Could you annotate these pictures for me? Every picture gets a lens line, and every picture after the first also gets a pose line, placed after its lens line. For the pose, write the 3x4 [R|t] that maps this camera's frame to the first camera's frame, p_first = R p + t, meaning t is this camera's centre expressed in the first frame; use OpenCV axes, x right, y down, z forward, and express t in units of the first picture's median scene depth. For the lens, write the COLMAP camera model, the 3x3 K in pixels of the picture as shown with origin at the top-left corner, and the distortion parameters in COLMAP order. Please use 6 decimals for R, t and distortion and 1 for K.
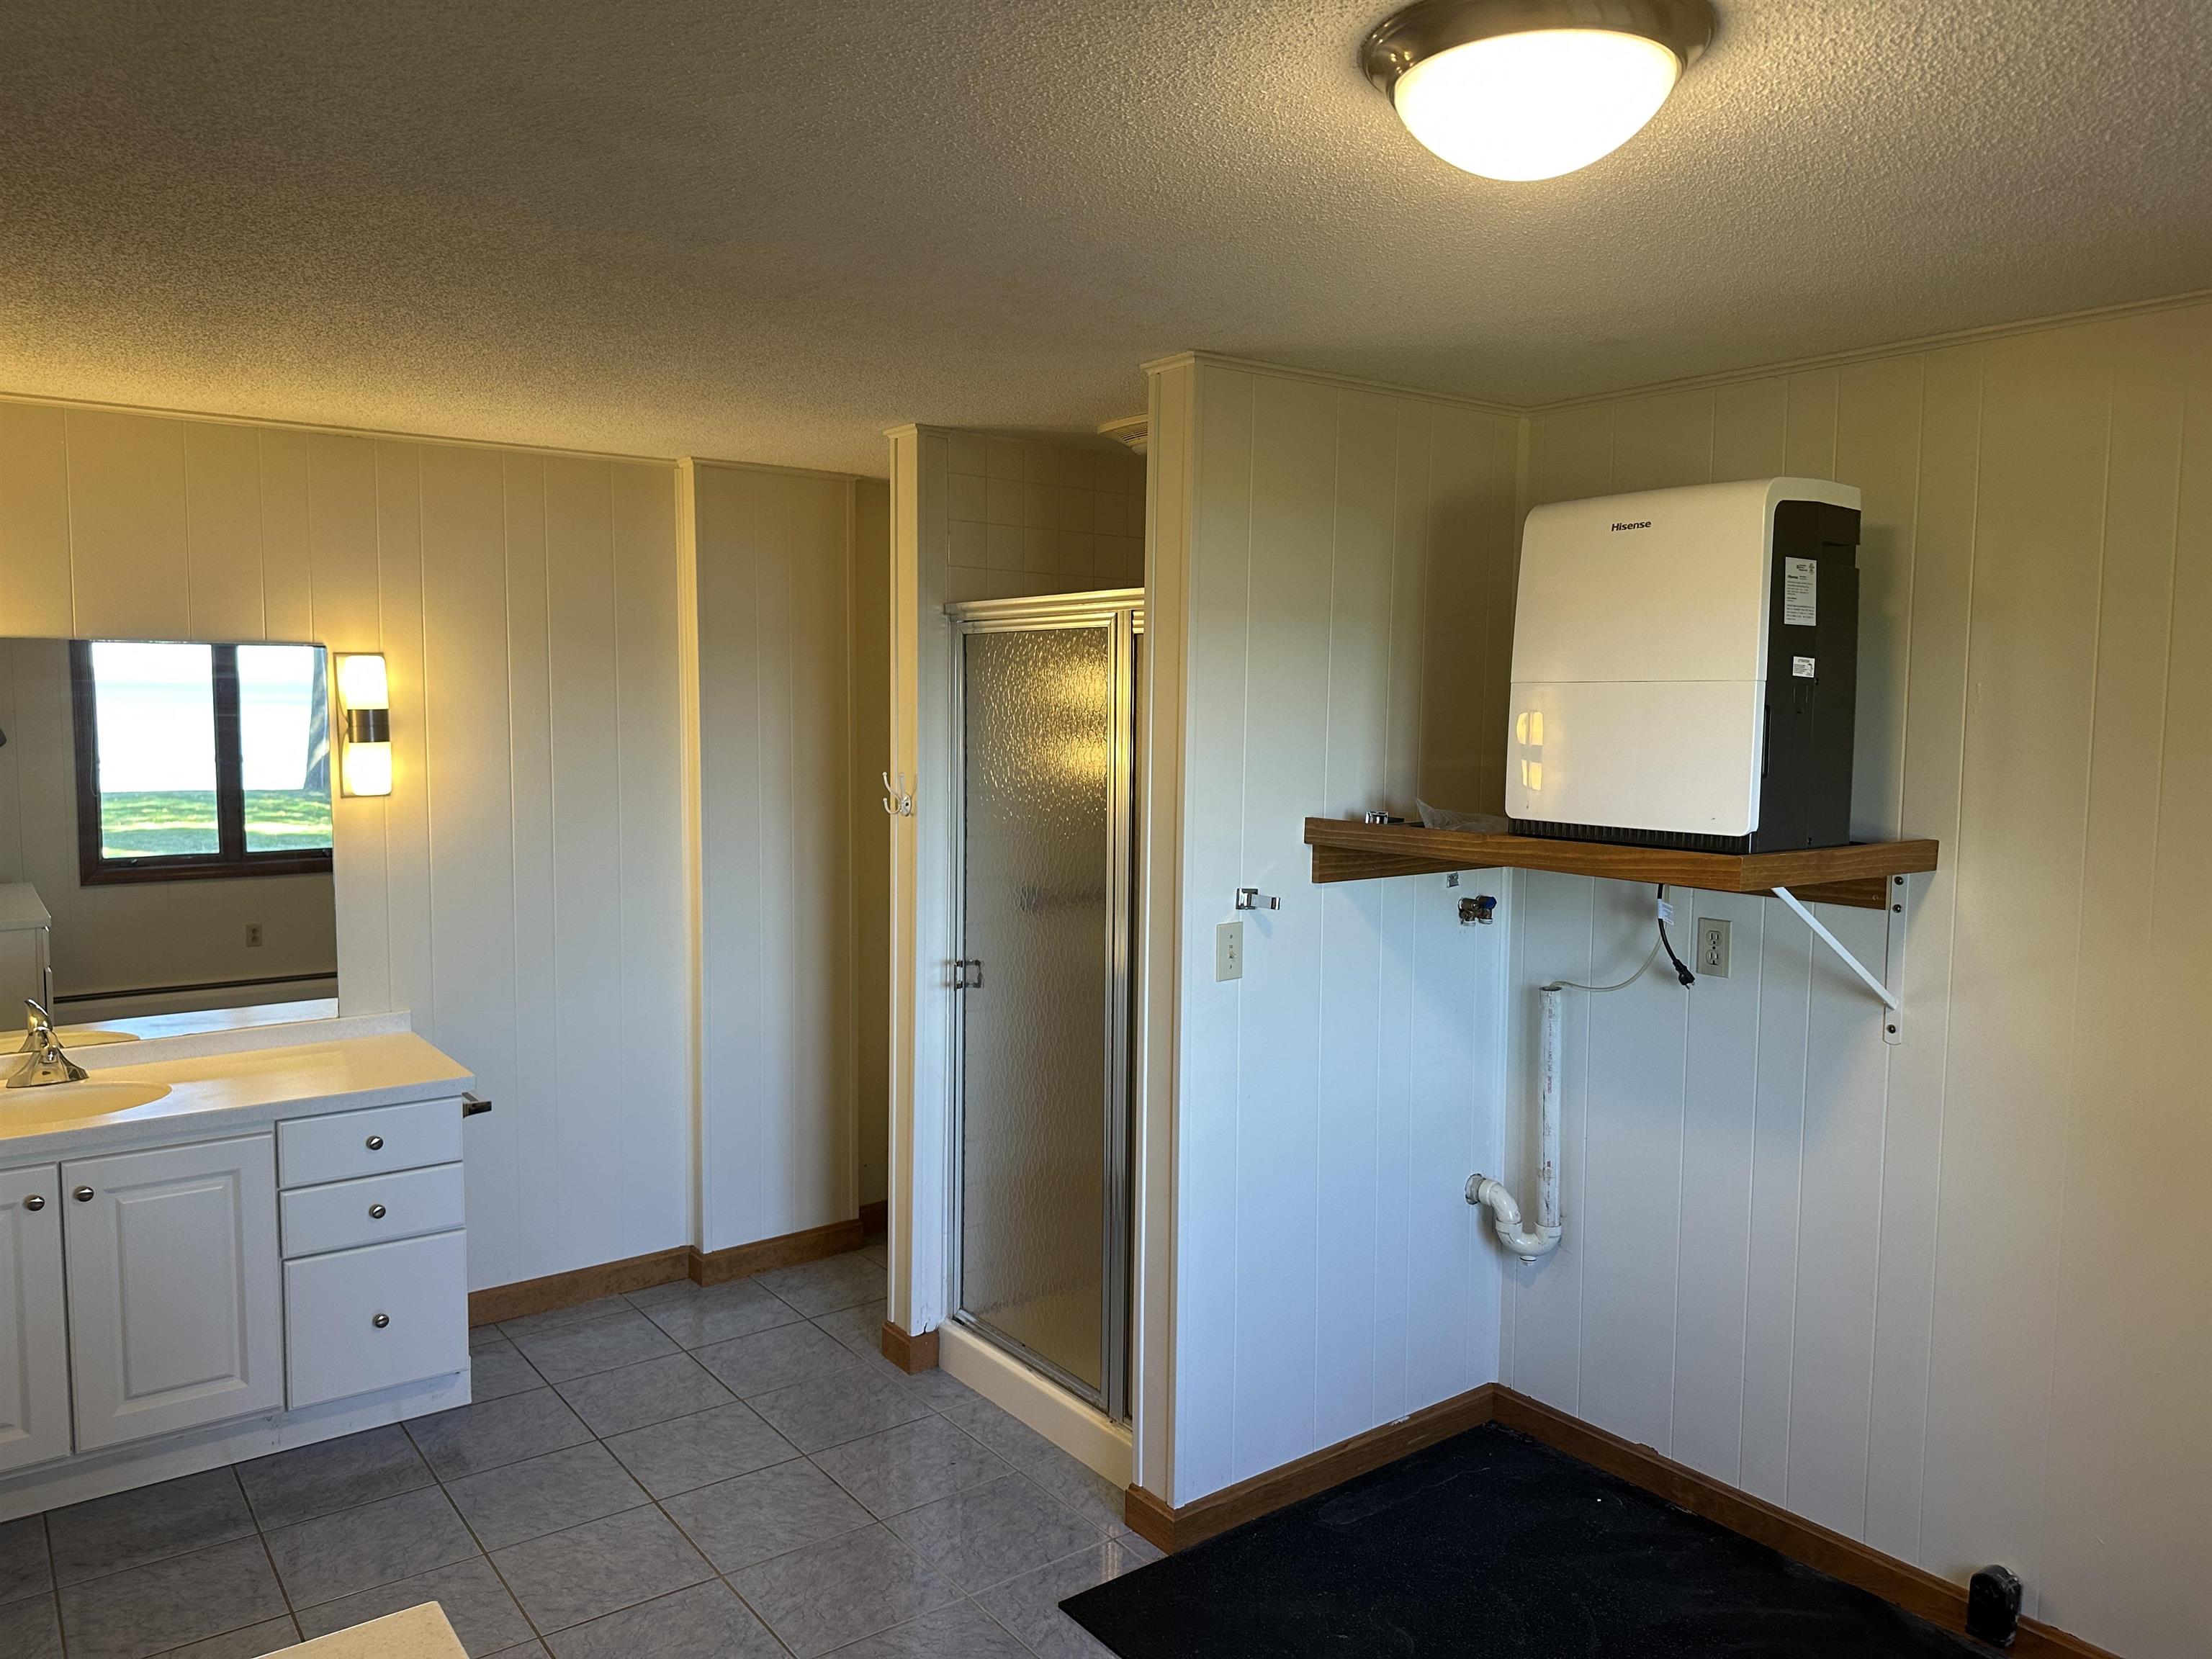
lens RADIAL K [[1573.2, 0, 1100.2], [0, 1573.2, 826.7], [0, 0, 1]] dist [0.038210, -0.046201]
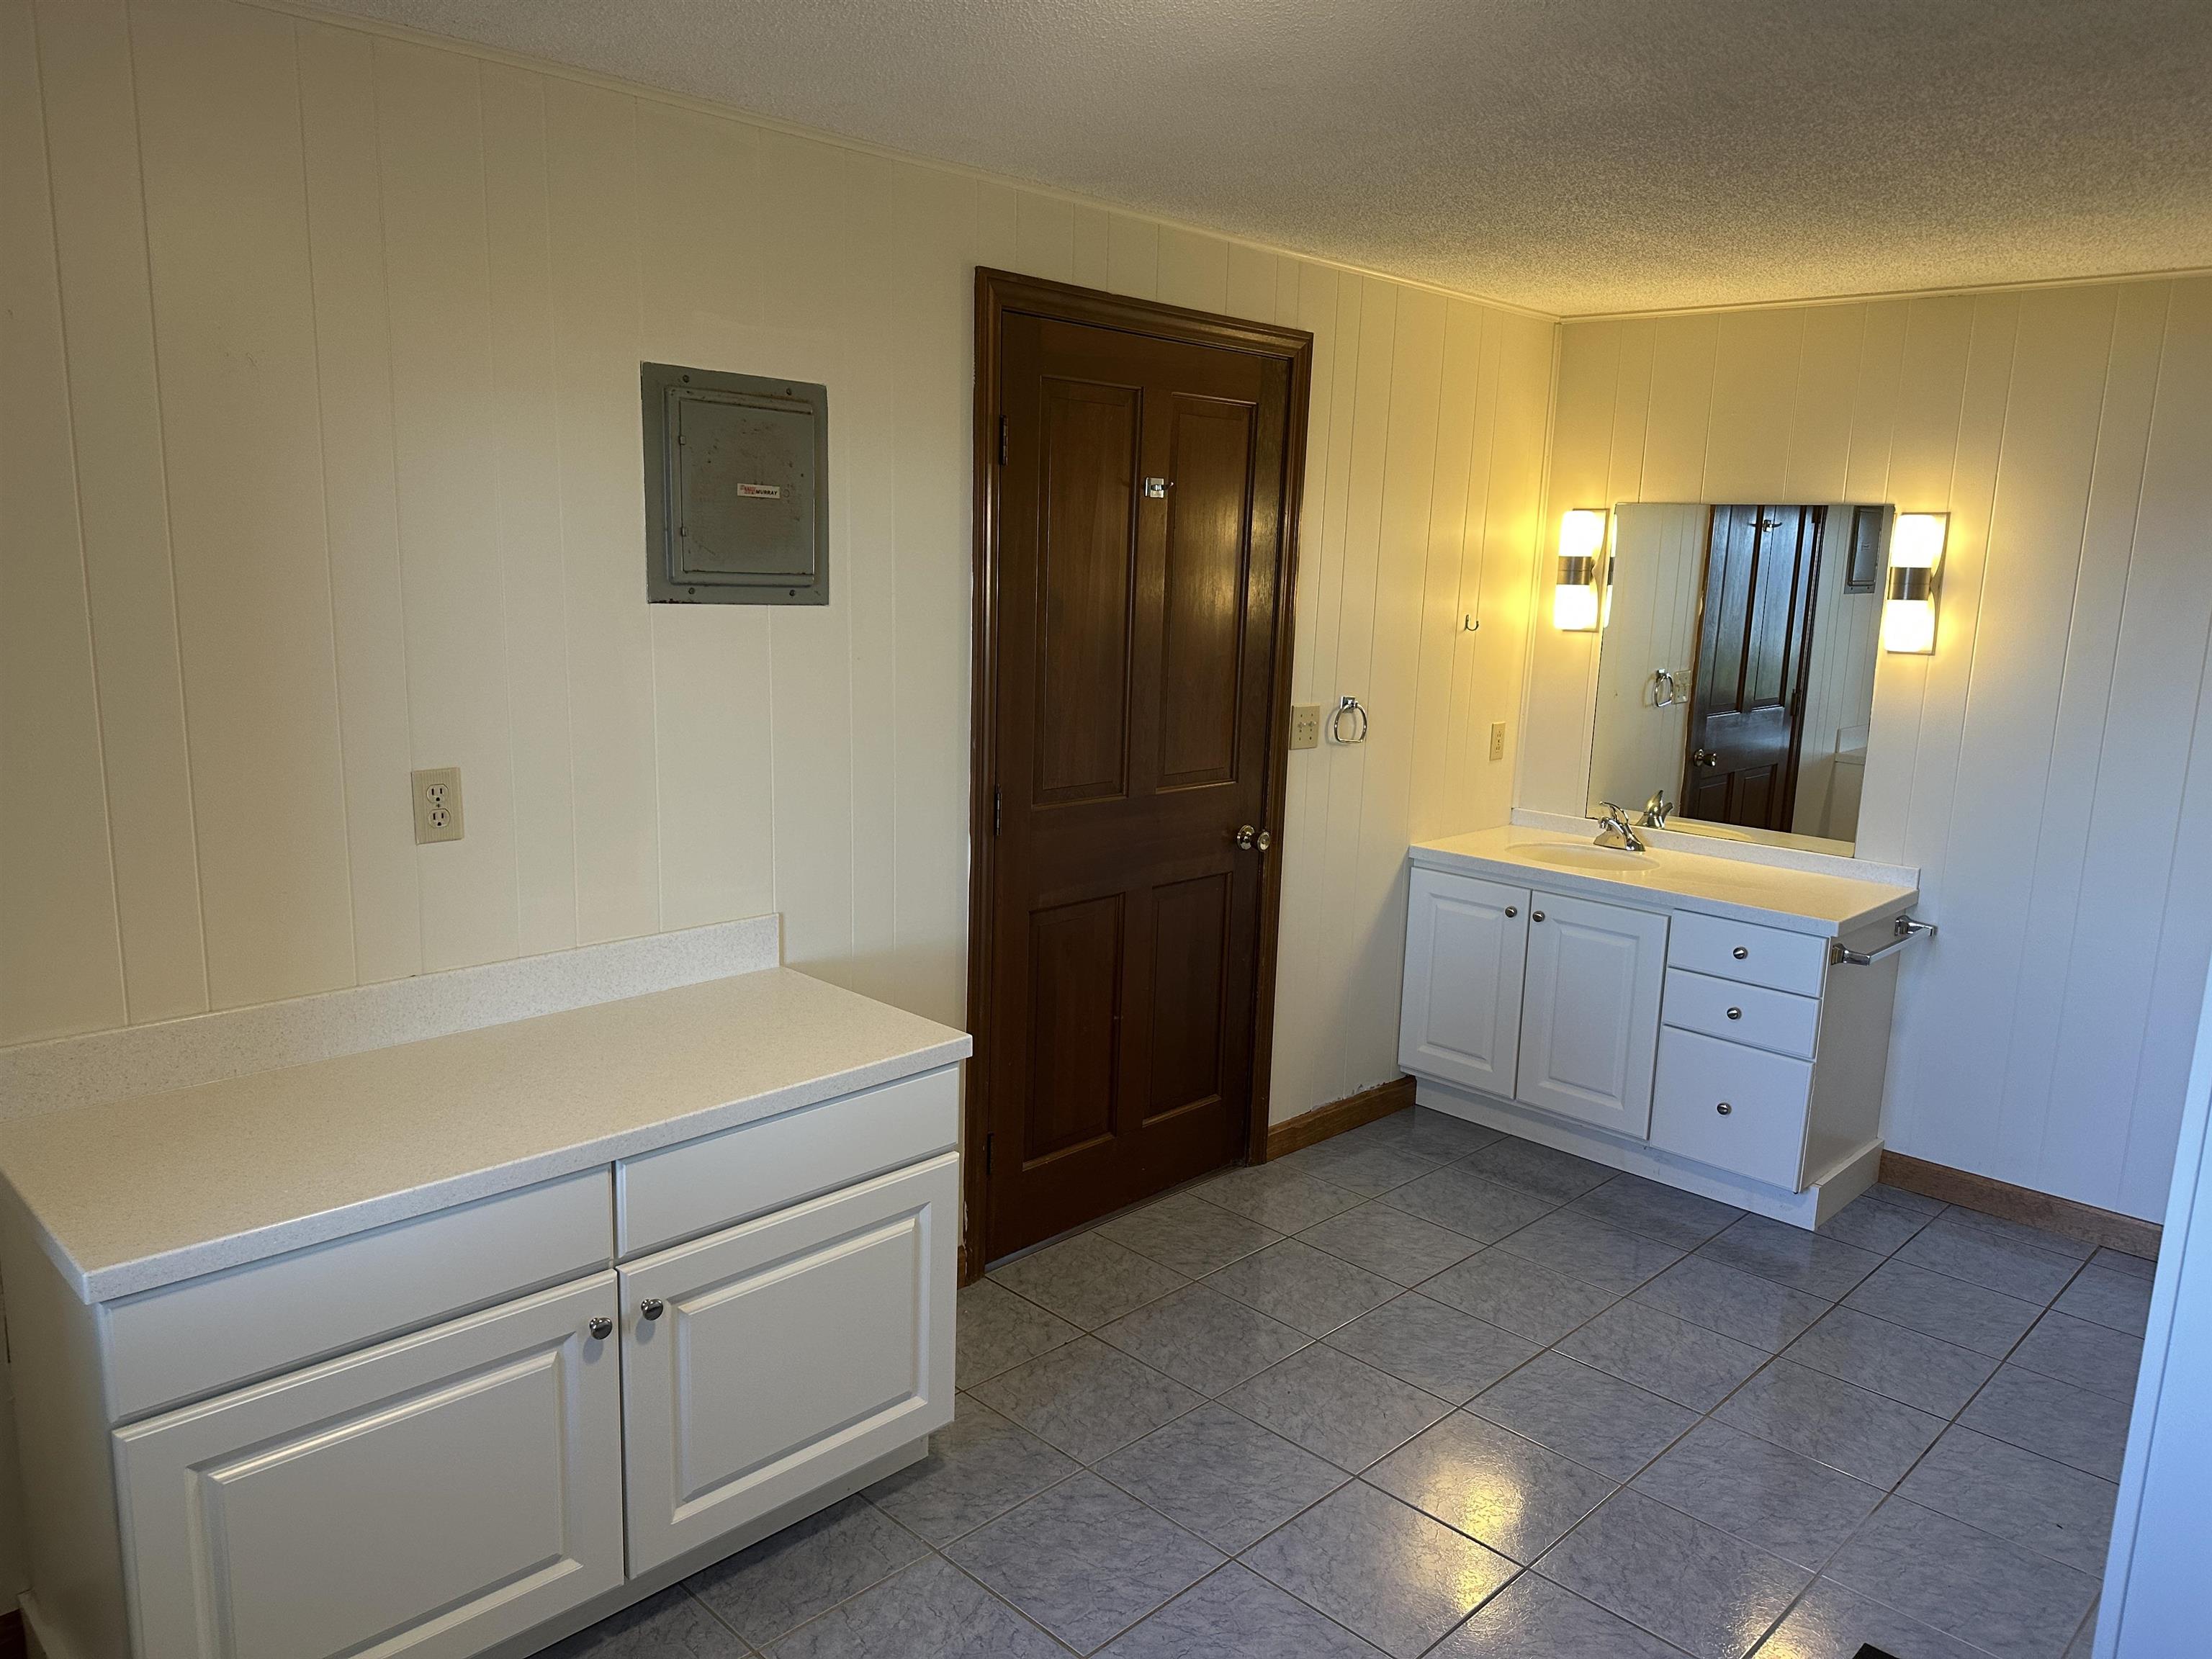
lens RADIAL K [[1573.2, 0, 1103.3], [0, 1573.2, 833.6], [0, 0, 1]] dist [0.038210, -0.046201]
pose [[0.164927, 0.186326, -0.968546, 0.536888], [-0.114872, 0.978940, 0.168765, -0.020523], [0.979594, 0.083425, 0.182857, 0.347306]]
